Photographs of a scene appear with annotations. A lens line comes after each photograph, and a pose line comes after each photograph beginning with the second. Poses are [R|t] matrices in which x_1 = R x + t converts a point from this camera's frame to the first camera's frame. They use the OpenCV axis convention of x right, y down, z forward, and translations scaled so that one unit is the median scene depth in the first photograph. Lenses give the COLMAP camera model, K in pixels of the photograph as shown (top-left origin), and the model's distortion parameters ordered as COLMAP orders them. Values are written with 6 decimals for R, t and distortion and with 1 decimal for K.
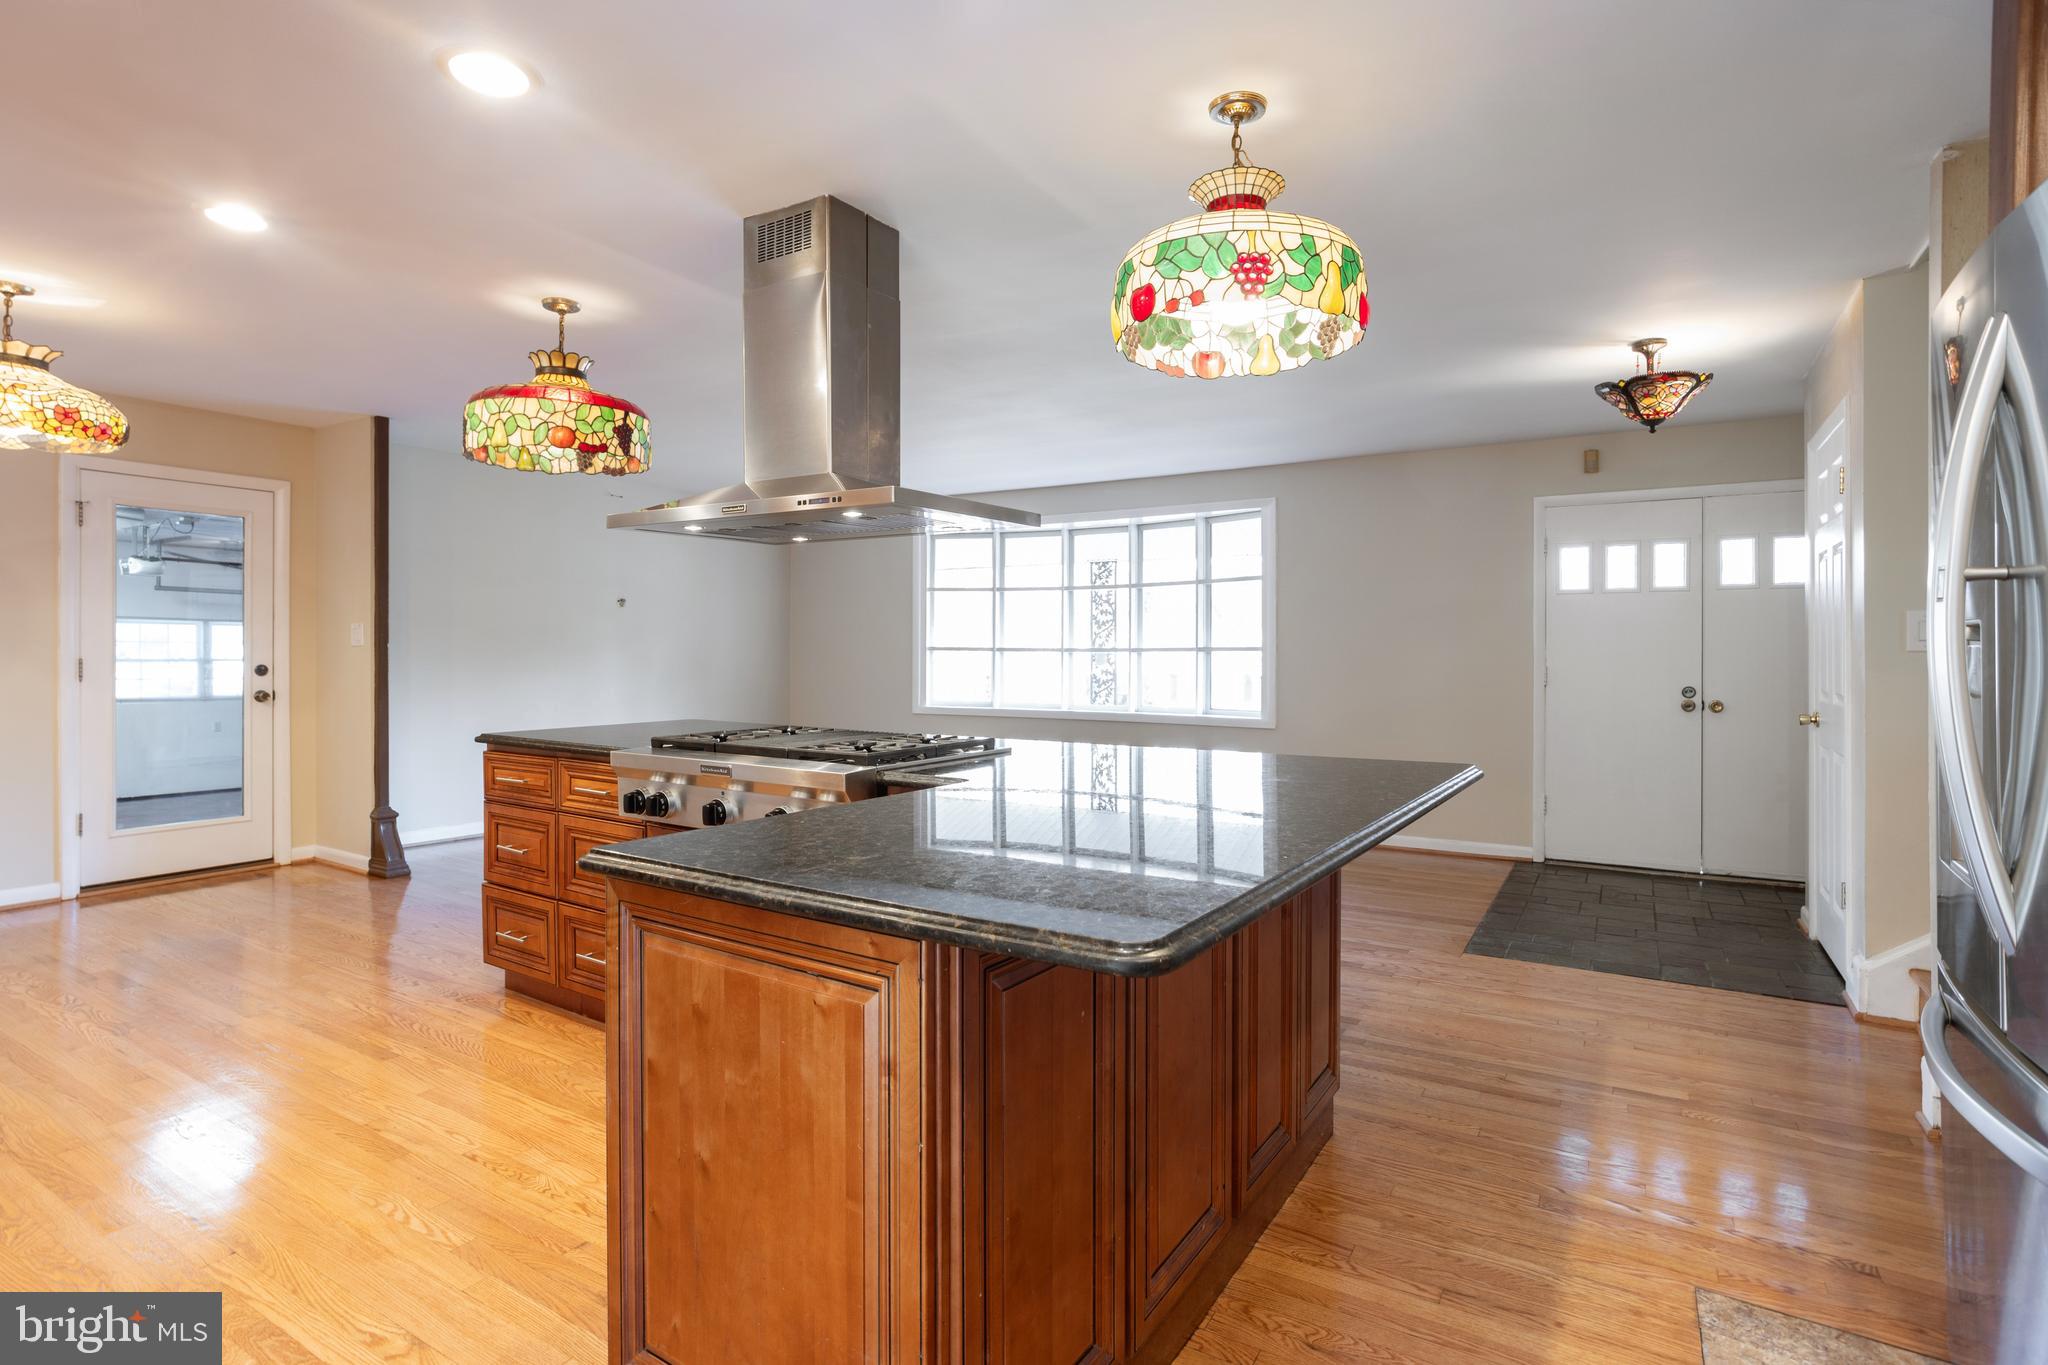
lens RADIAL K [[1005.5, 0, 1009.1], [0, 1005.5, 661.3], [0, 0, 1]] dist [-0.042244, 0.032898]
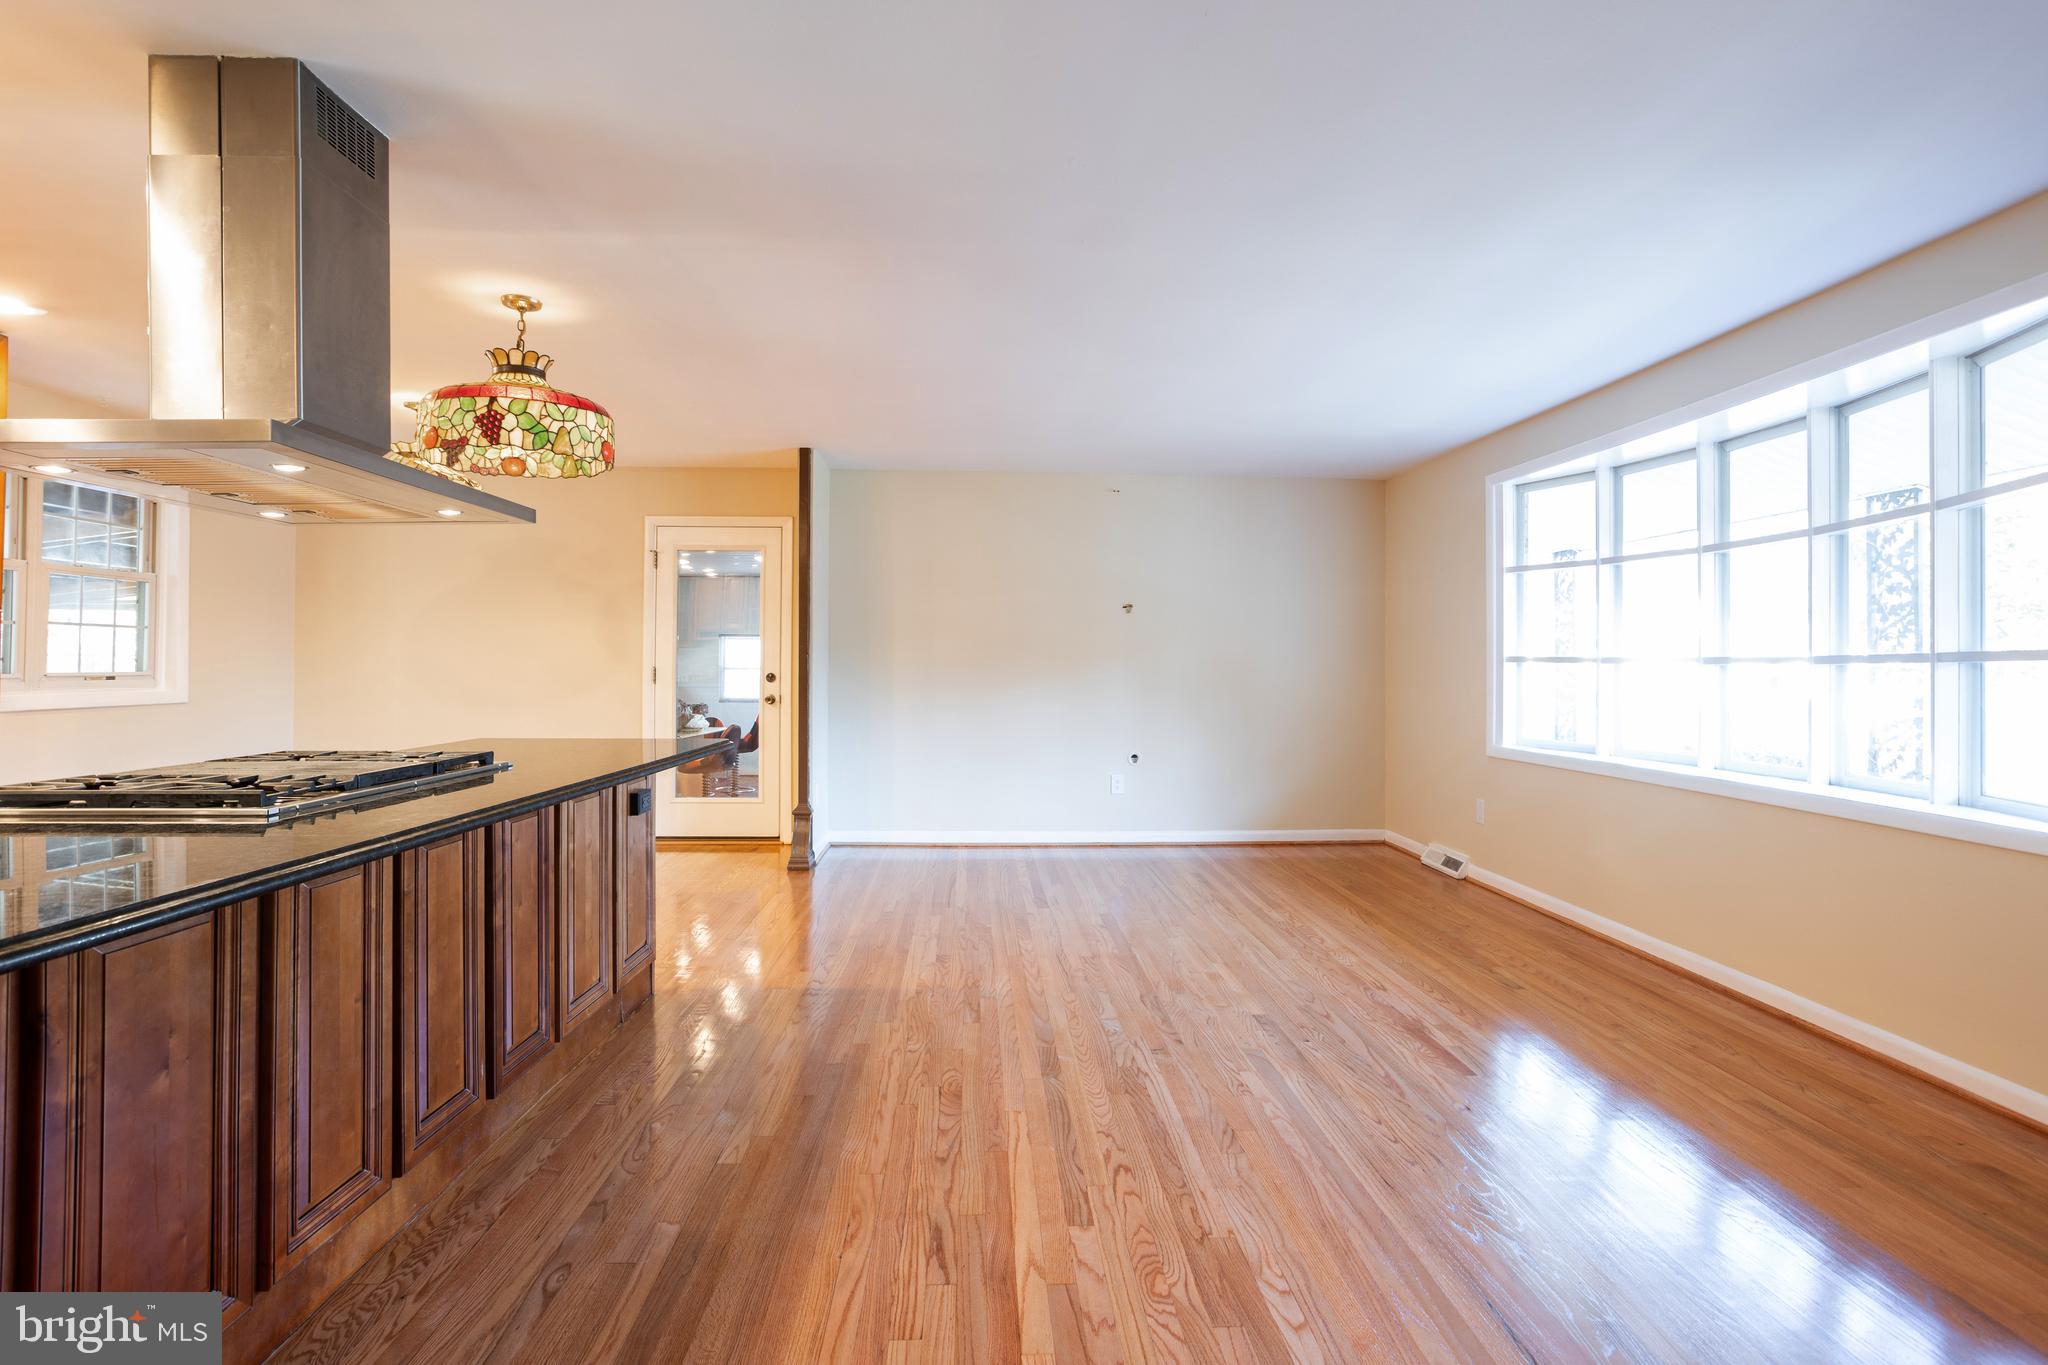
lens RADIAL K [[1003.7, 0, 1035.6], [0, 1003.7, 657.3], [0, 0, 1]] dist [-0.024828, 0.001678]
pose [[0.577666, -0.005164, -0.816257, 0.566085], [-0.010470, 0.999851, -0.013735, -0.003144], [0.816206, 0.016480, 0.577526, 0.768886]]
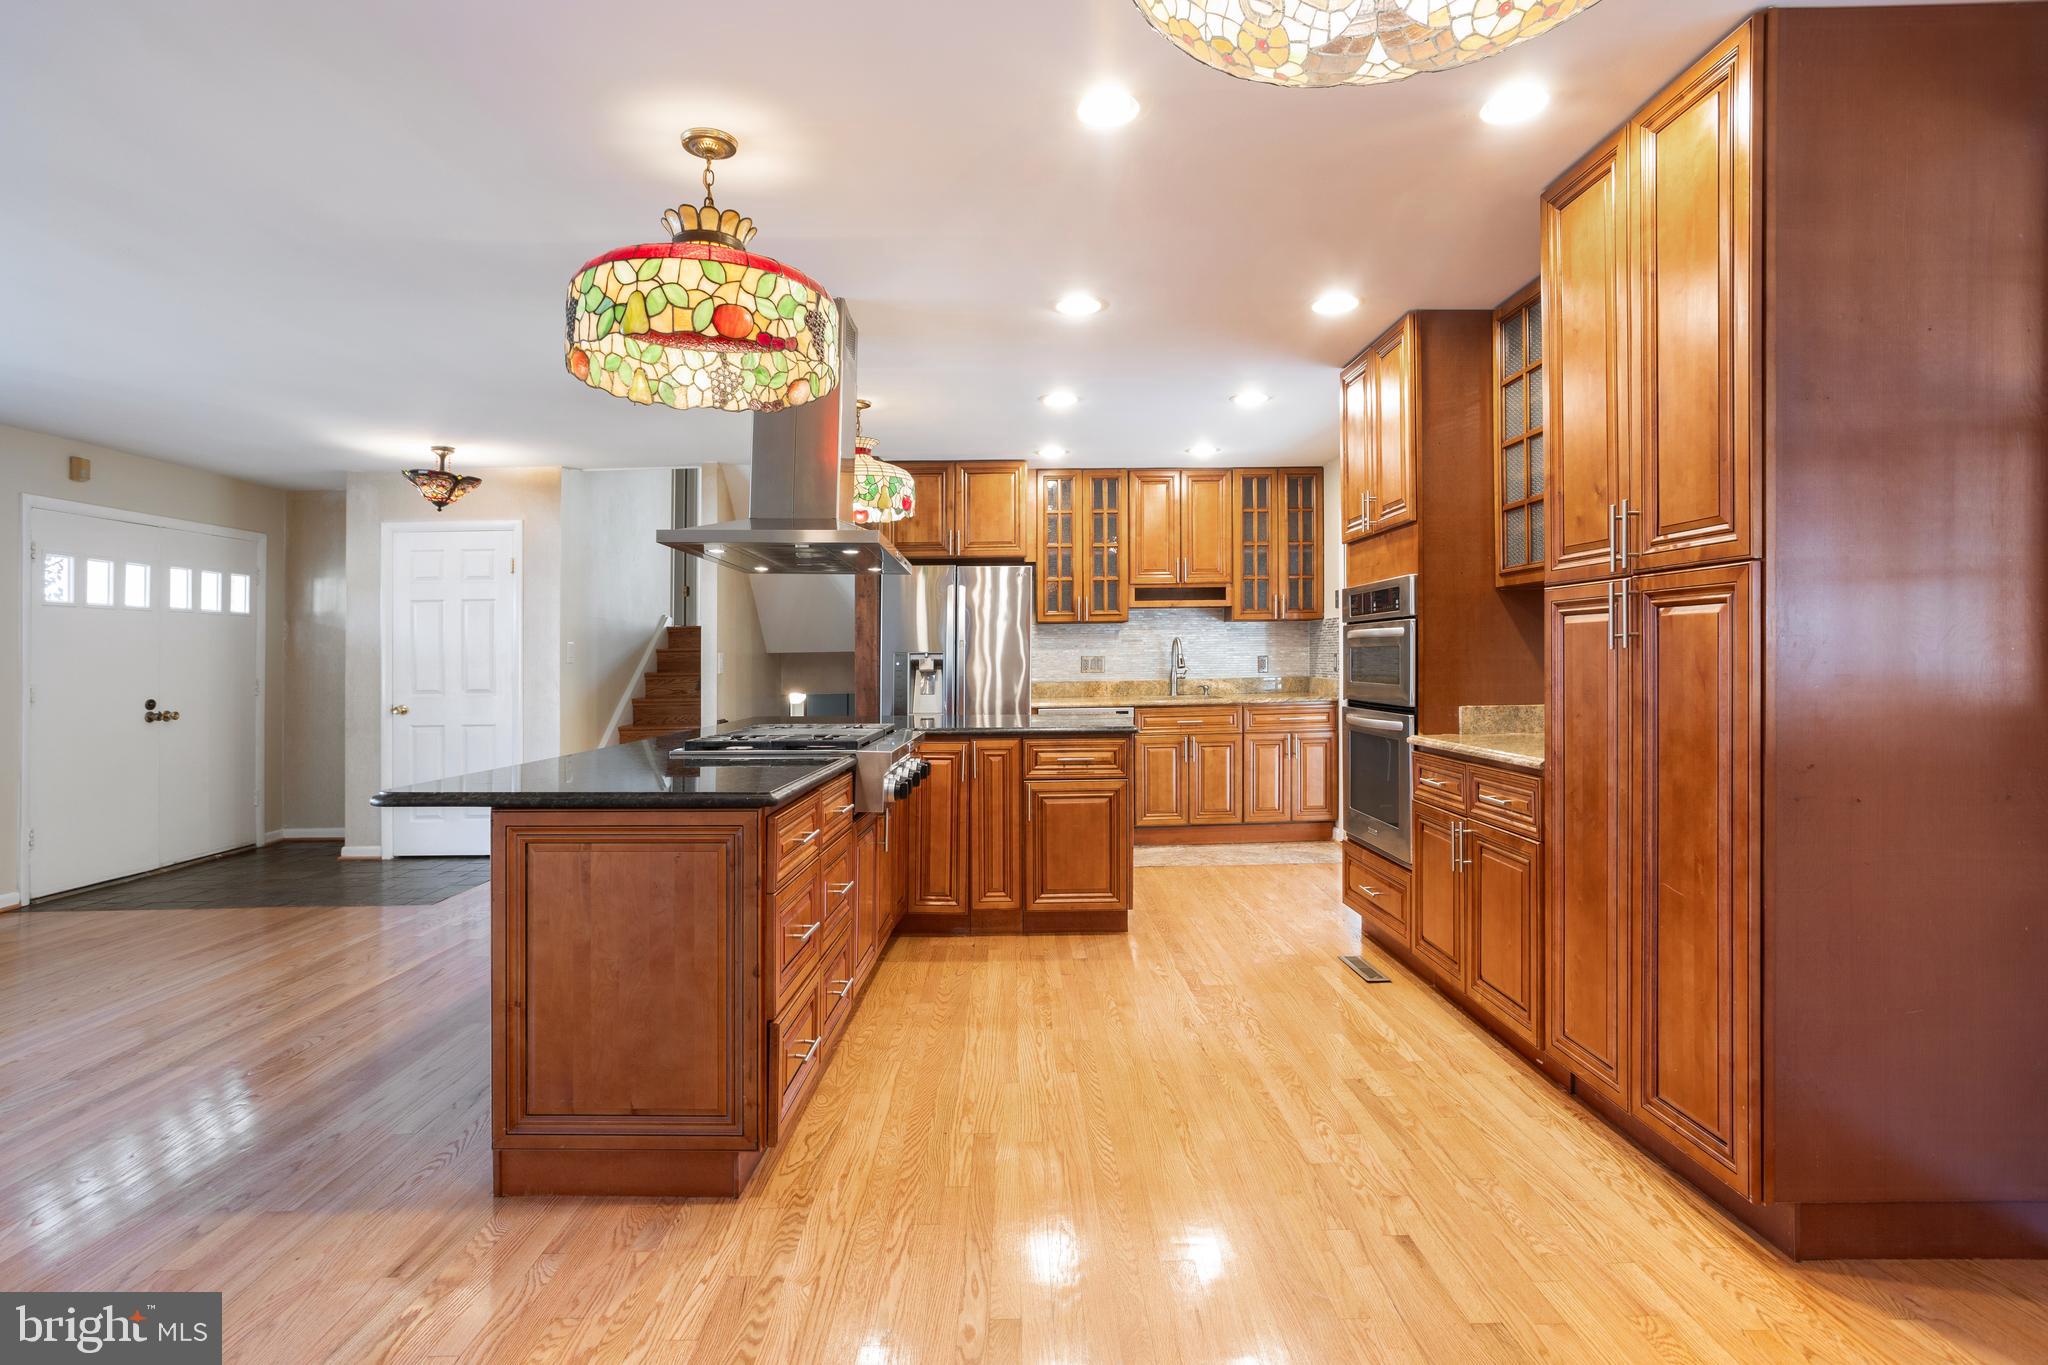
lens RADIAL K [[1009.0, 0, 1028.4], [0, 1009.0, 663.7], [0, 0, 1]] dist [-0.053440, 0.032843]
pose [[-0.532113, 0.000089, 0.846673, -1.012361], [0.016708, 0.999806, 0.010395, -0.012457], [-0.846508, 0.019677, -0.532012, 1.043918]]
